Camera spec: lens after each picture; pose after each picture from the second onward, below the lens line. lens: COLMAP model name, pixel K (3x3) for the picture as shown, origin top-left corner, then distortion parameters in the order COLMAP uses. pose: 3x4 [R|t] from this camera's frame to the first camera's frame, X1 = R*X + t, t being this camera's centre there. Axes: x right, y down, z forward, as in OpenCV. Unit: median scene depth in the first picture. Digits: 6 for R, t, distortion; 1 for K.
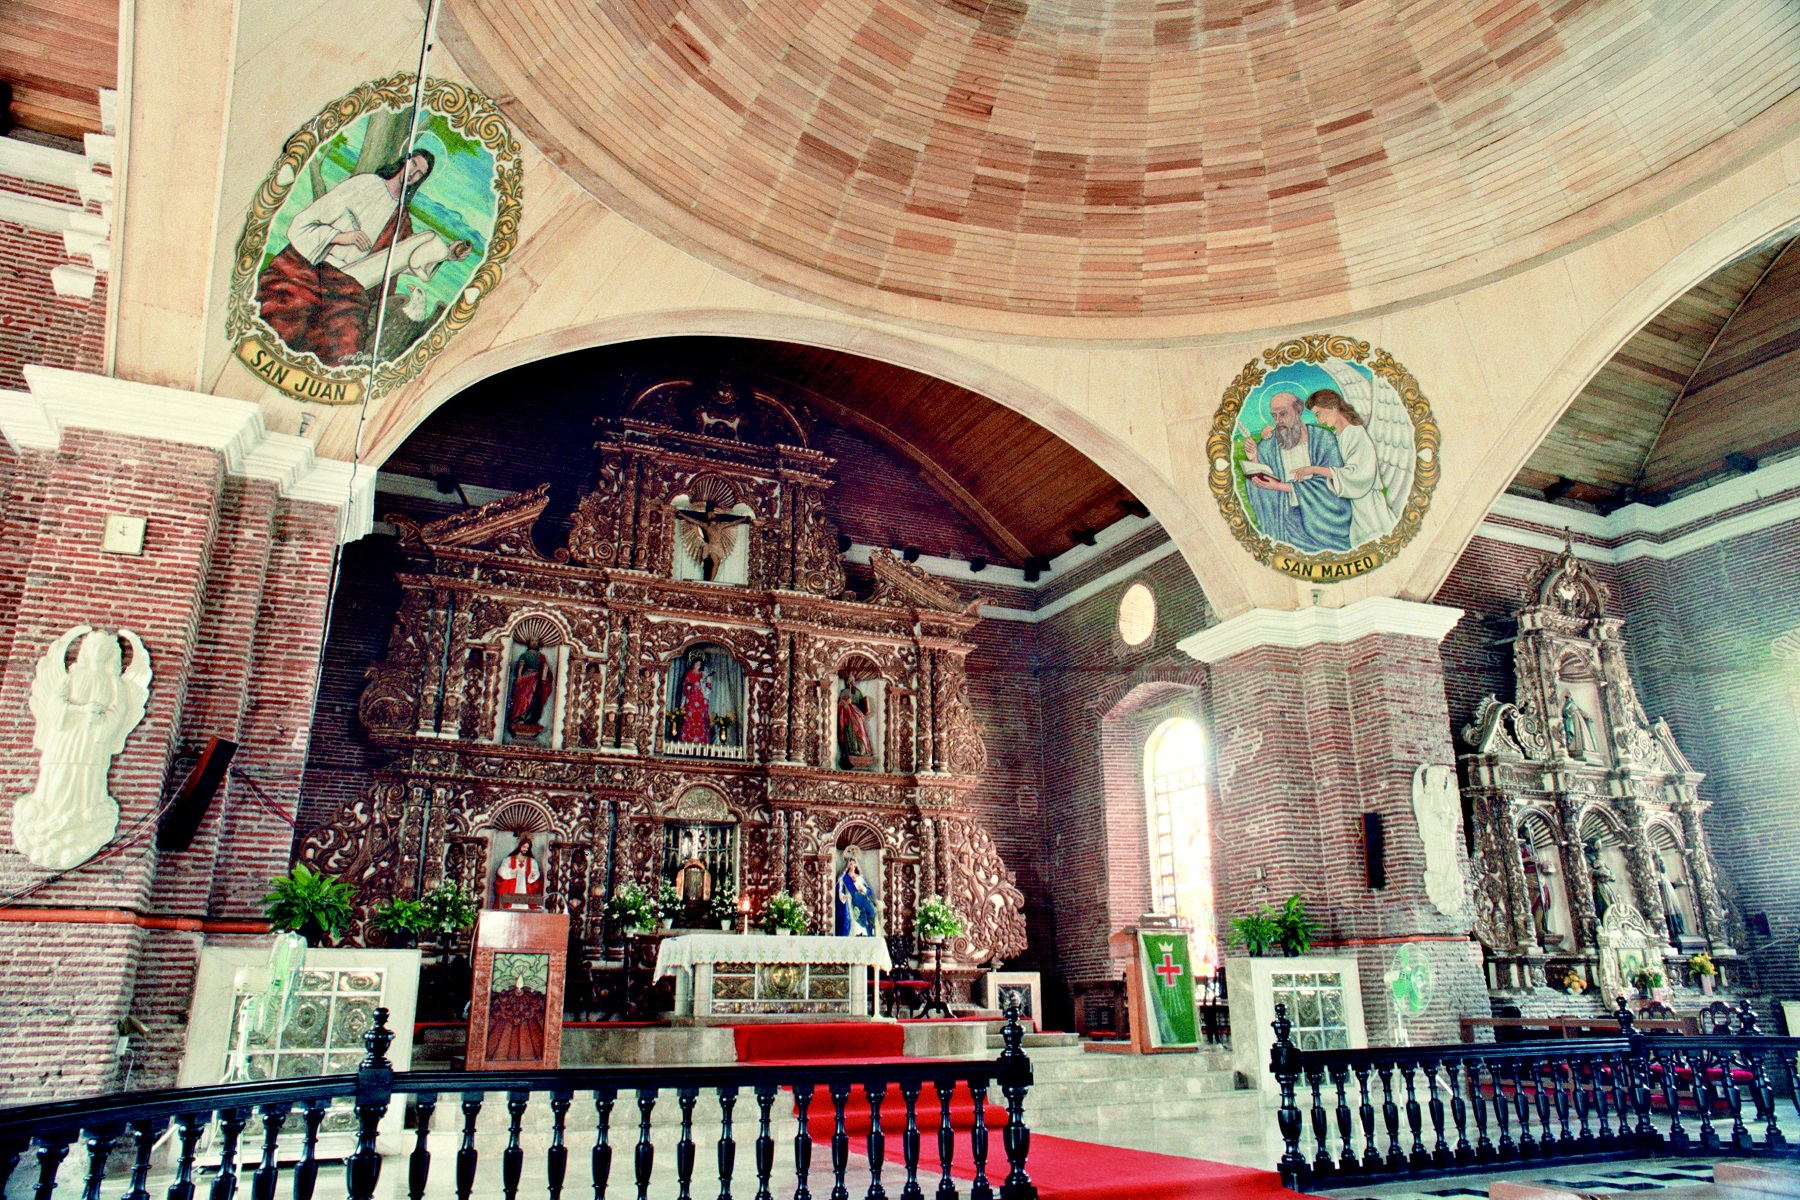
lens RADIAL K [[1326.1, 0, 899.0], [0, 1326.1, 556.4], [0, 0, 1]] dist [0.000851, 0.002066]
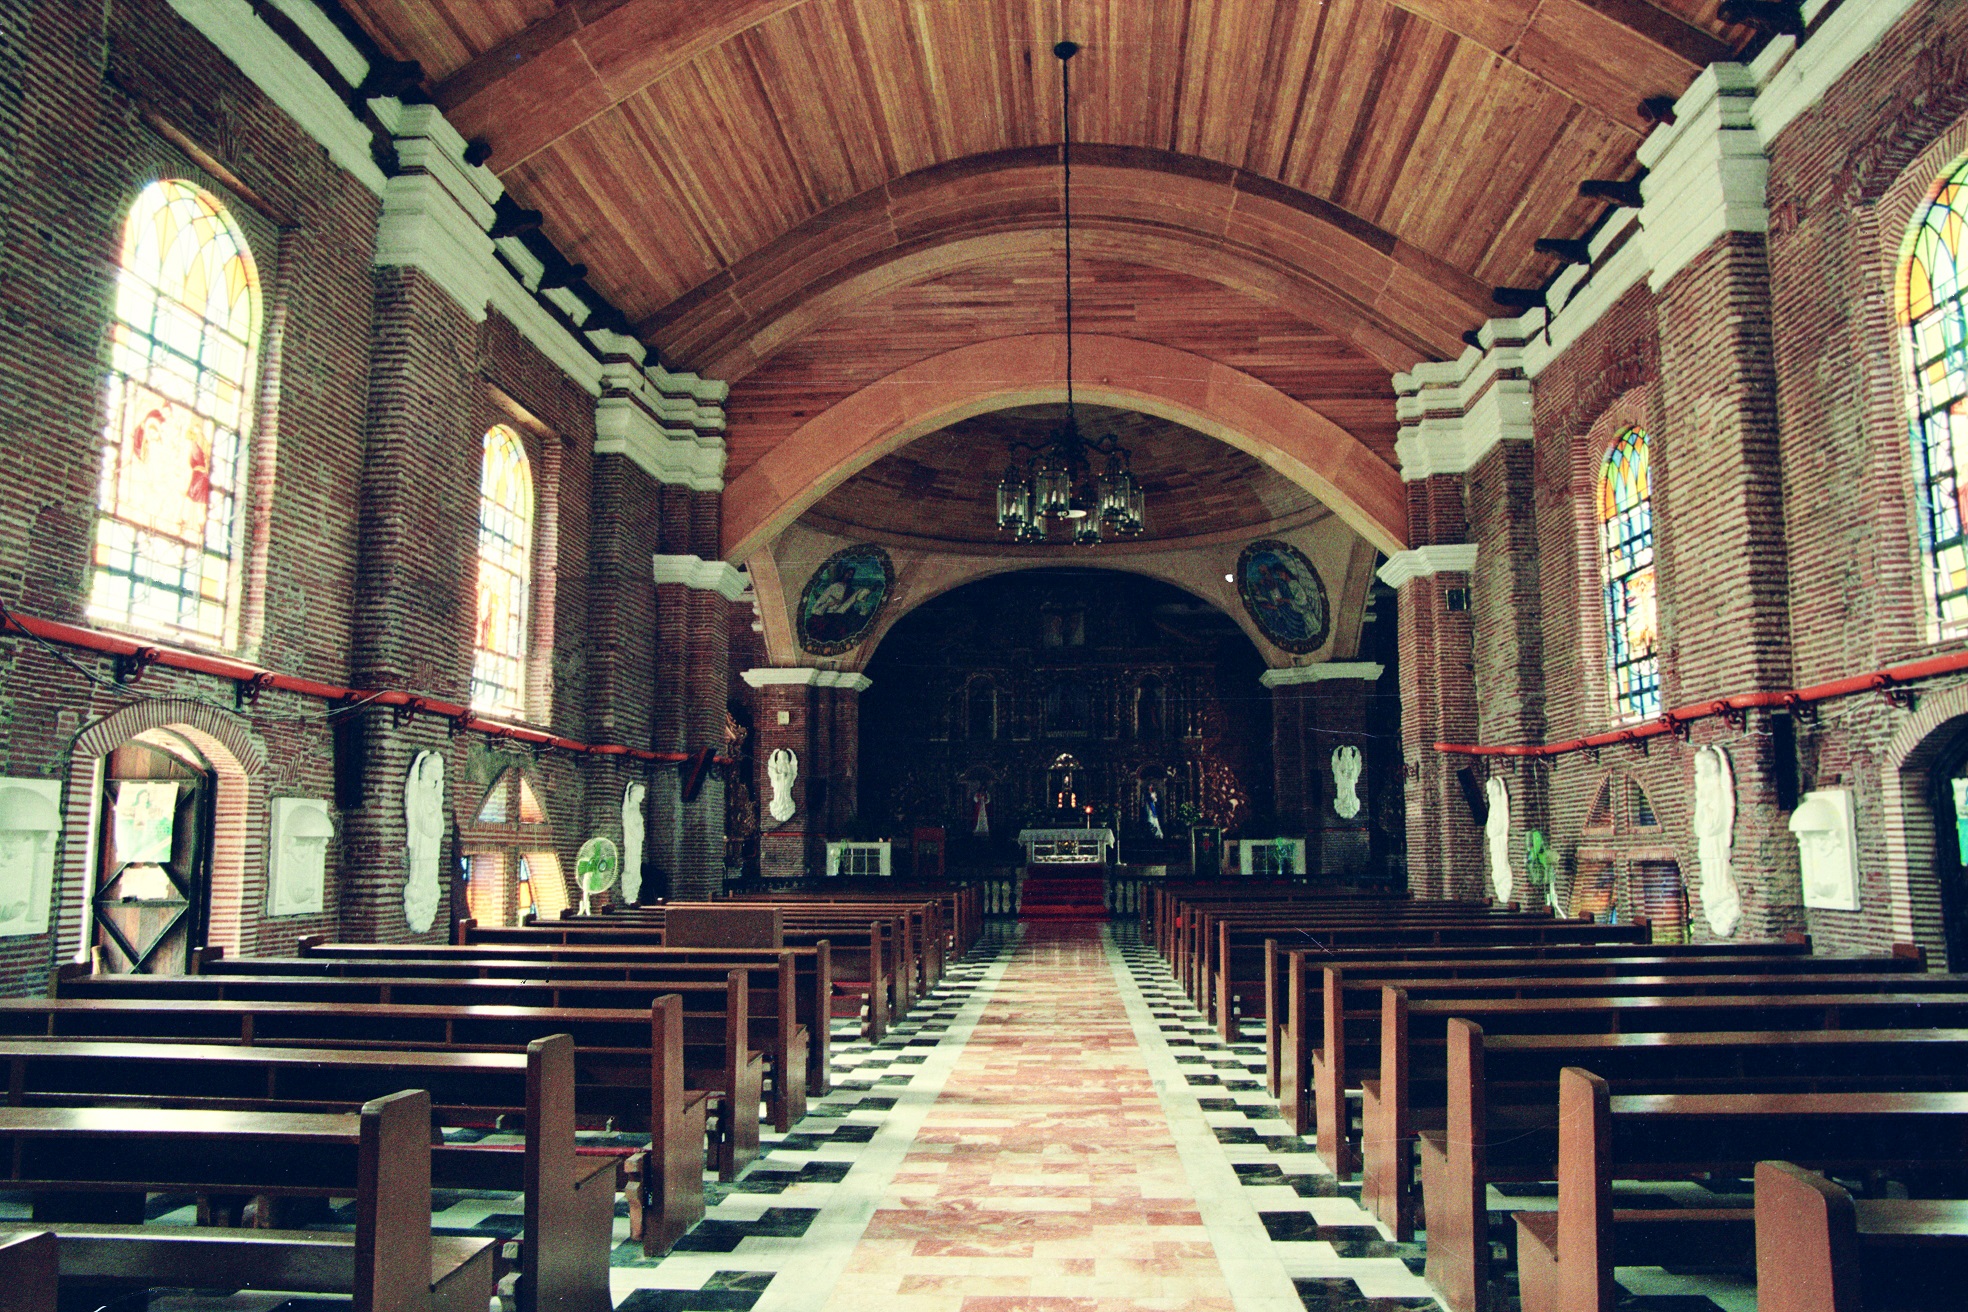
lens RADIAL K [[1562.7, 0, 984.0], [0, 1562.7, 656.0], [0, 0, 1]] dist [-0.077622, 0.009535]
pose [[0.879524, -0.066726, -0.471153, 1.255510], [0.159253, 0.974301, 0.159302, -0.530125], [0.448416, -0.215142, 0.867547, -1.558431]]
